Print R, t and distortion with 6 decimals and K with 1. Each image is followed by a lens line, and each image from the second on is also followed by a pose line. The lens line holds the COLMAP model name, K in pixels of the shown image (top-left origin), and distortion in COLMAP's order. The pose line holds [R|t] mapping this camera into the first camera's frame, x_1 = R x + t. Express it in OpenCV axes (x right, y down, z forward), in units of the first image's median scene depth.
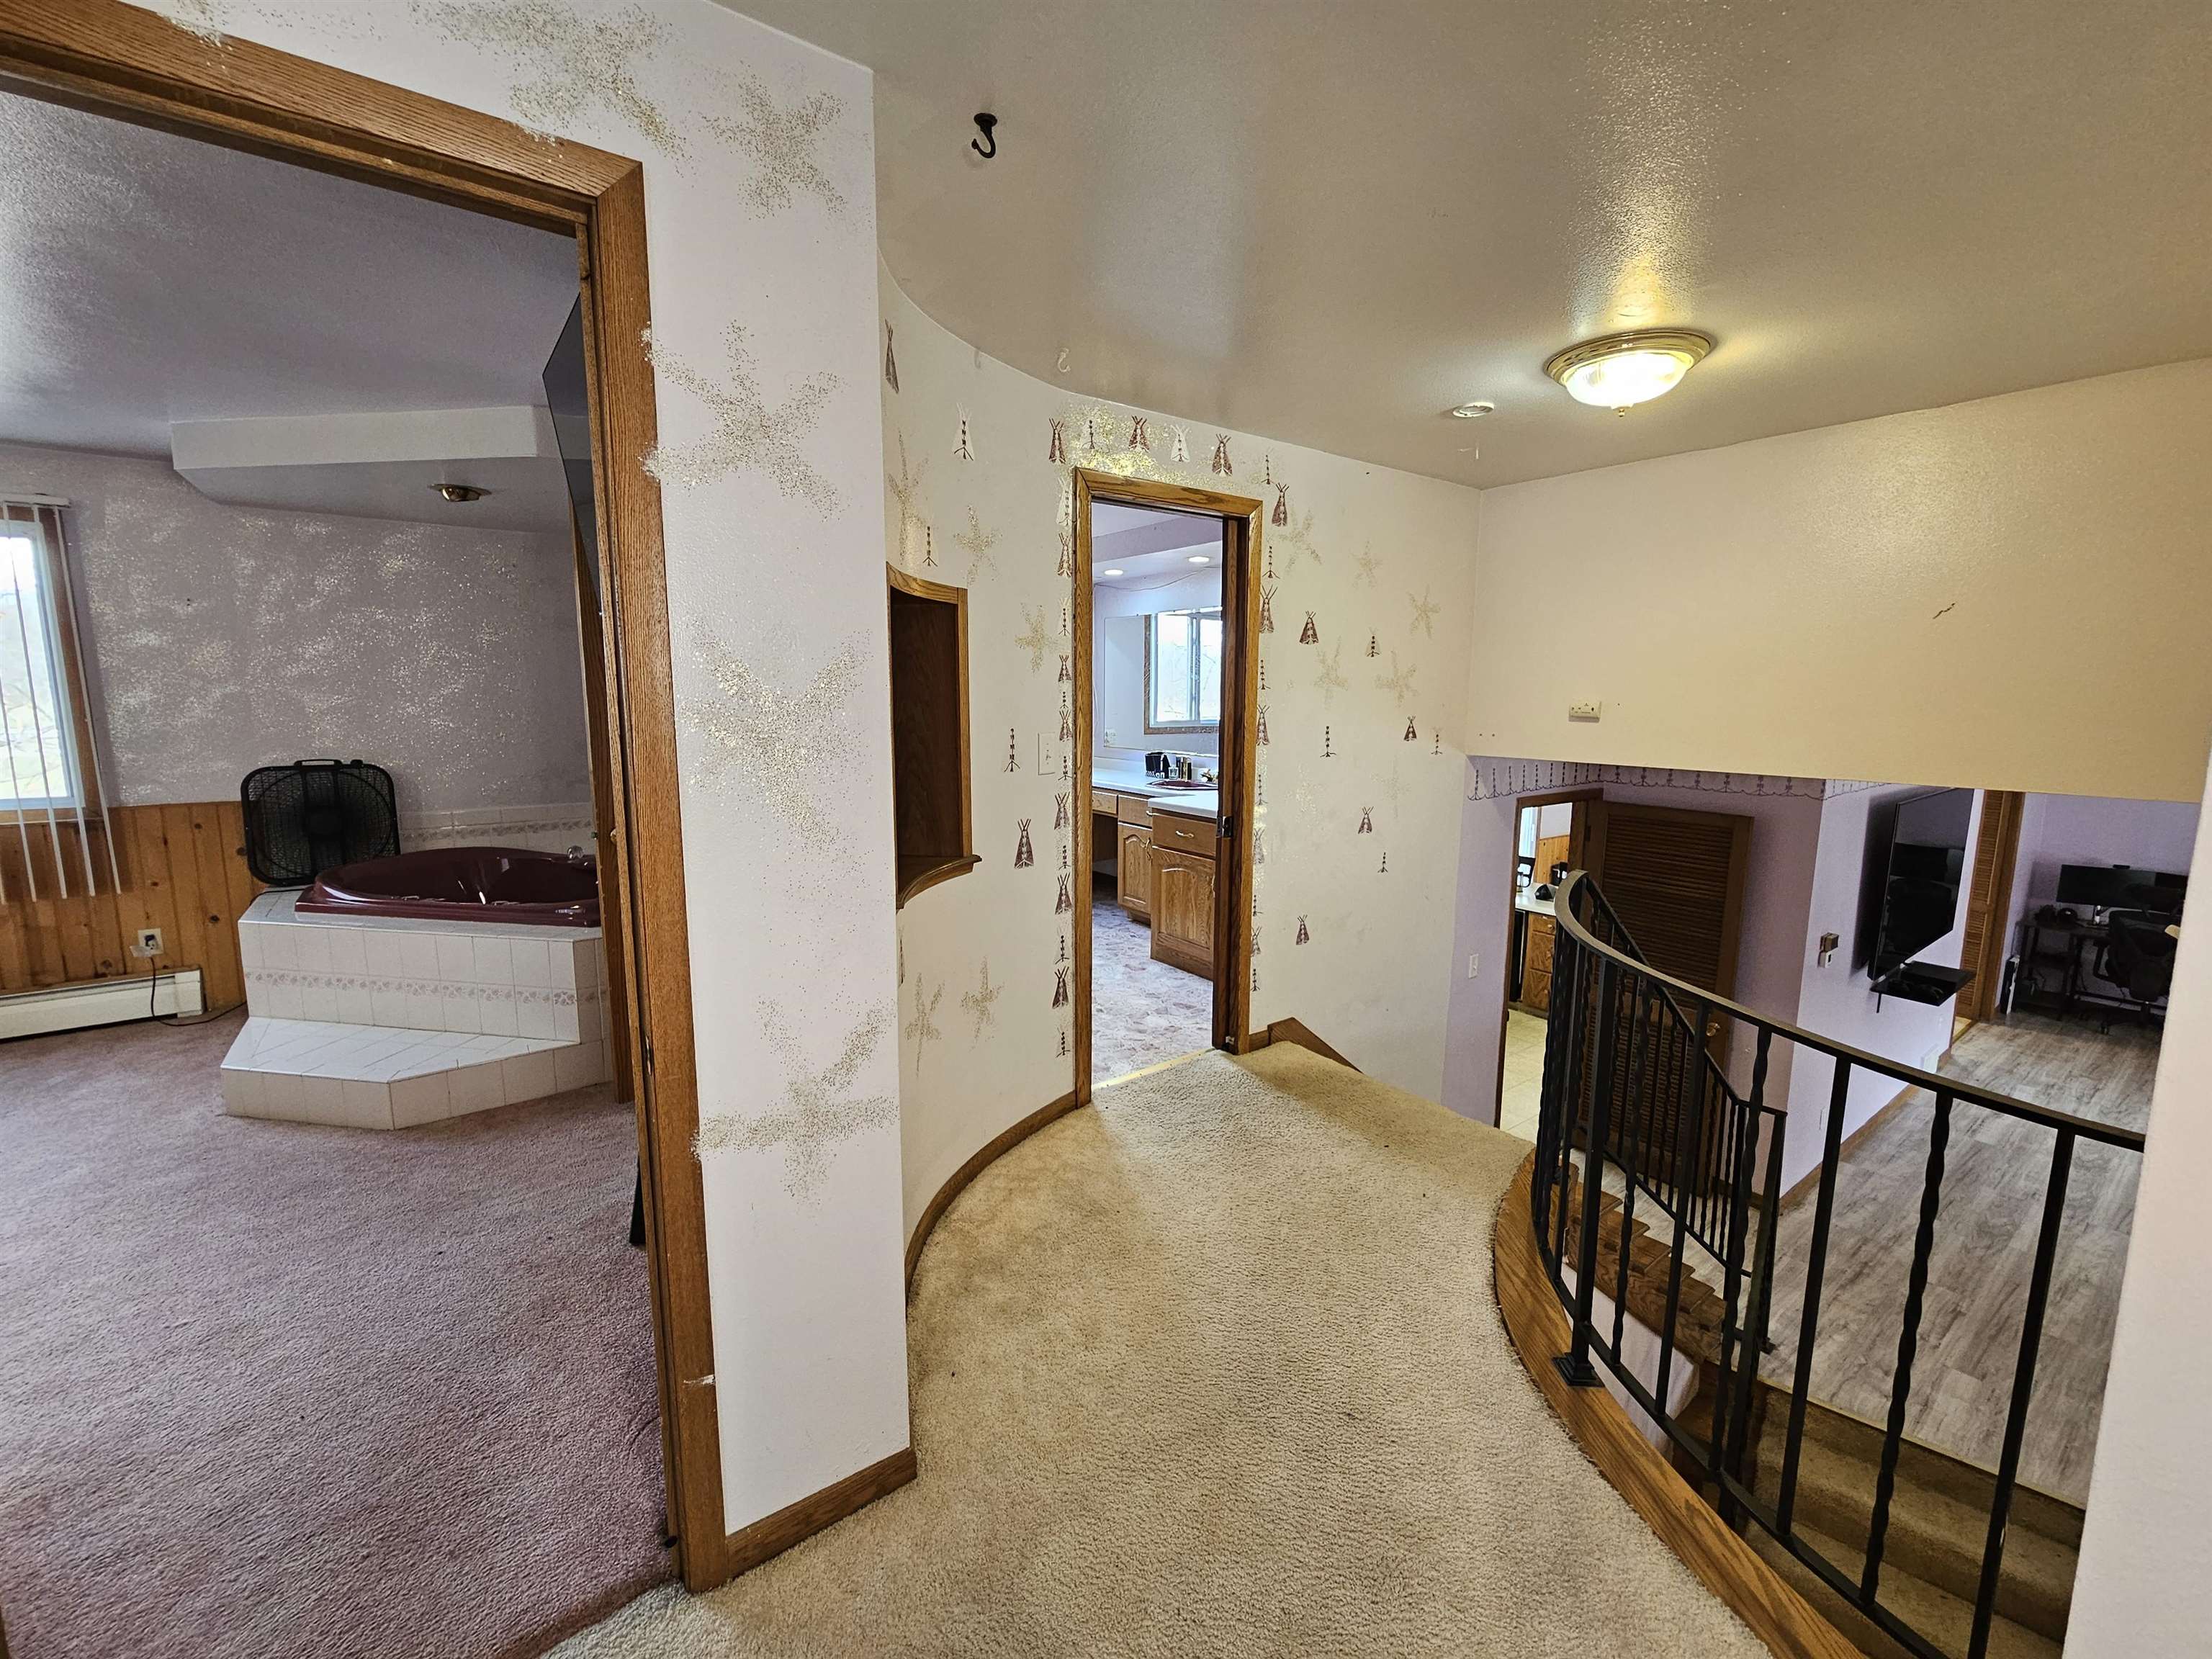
lens RADIAL K [[914.0, 0, 1109.5], [0, 914.0, 816.3], [0, 0, 1]] dist [0.000683, -0.000857]
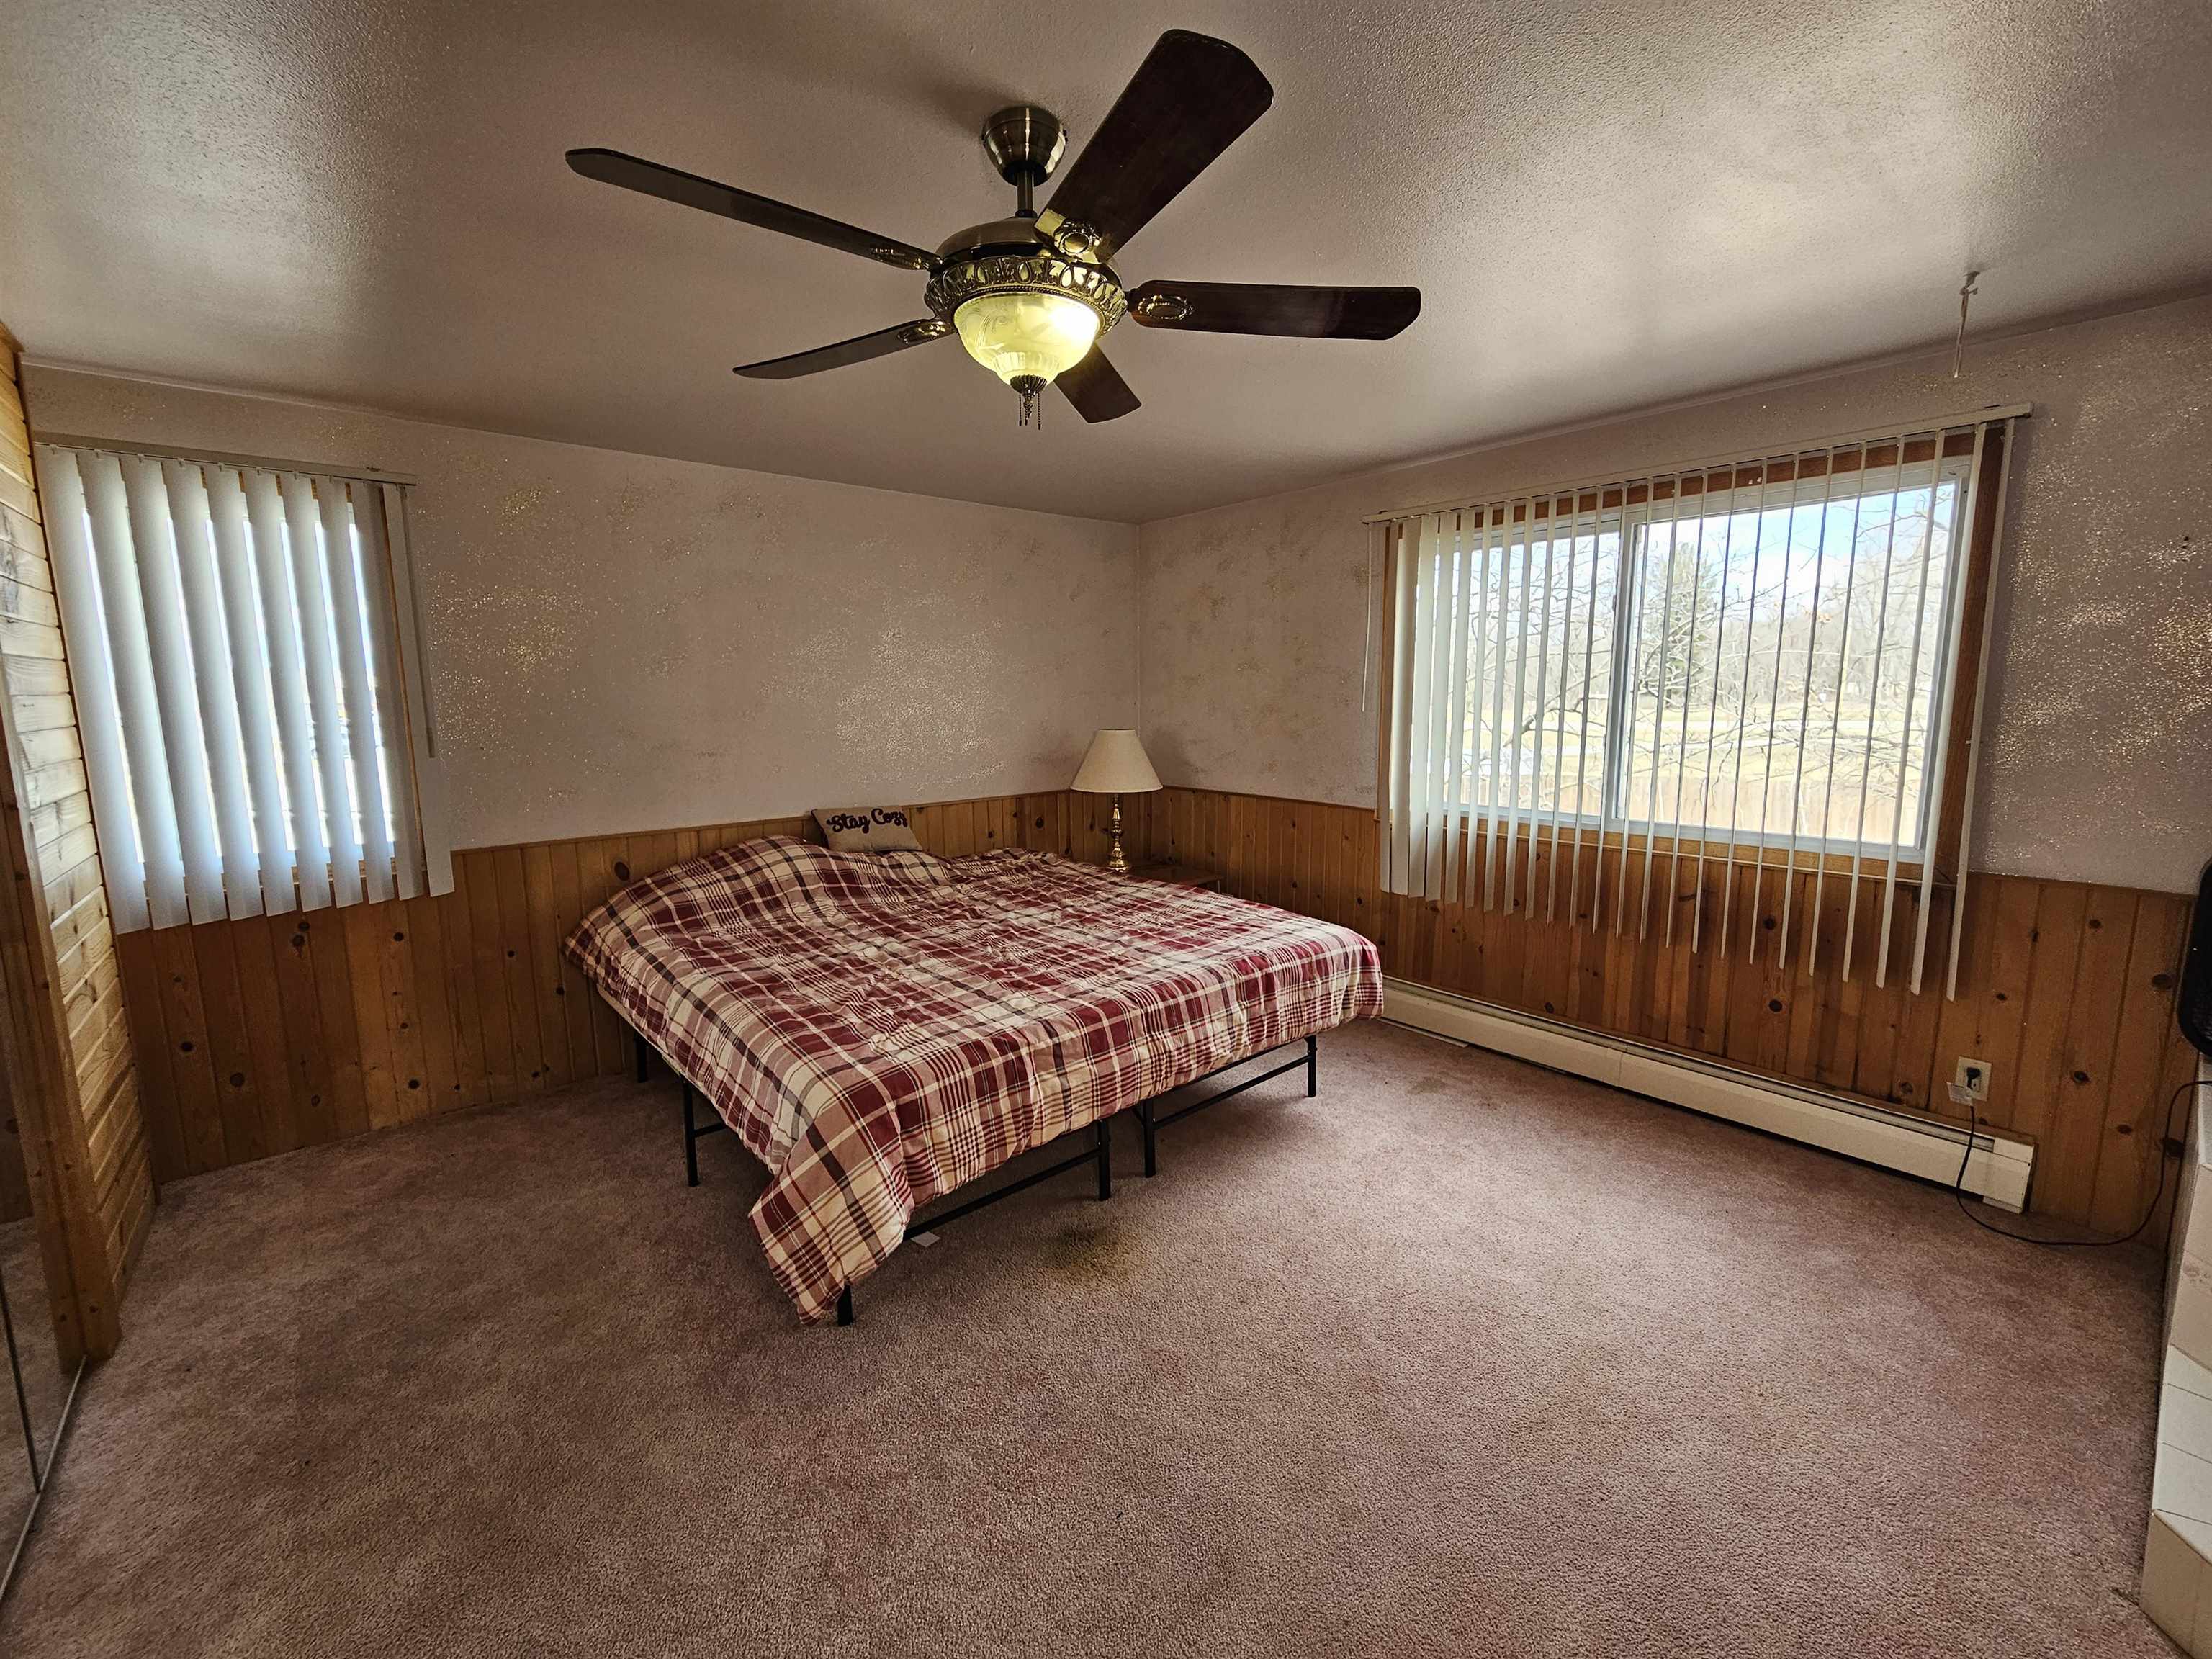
lens RADIAL K [[914.0, 0, 1108.9], [0, 914.0, 814.6], [0, 0, 1]] dist [0.000683, -0.000857]
pose [[0.073531, 0.134956, -0.988119, -0.467509], [-0.126123, 0.984105, 0.125022, -0.053628], [0.989286, 0.115431, 0.089383, 0.301183]]
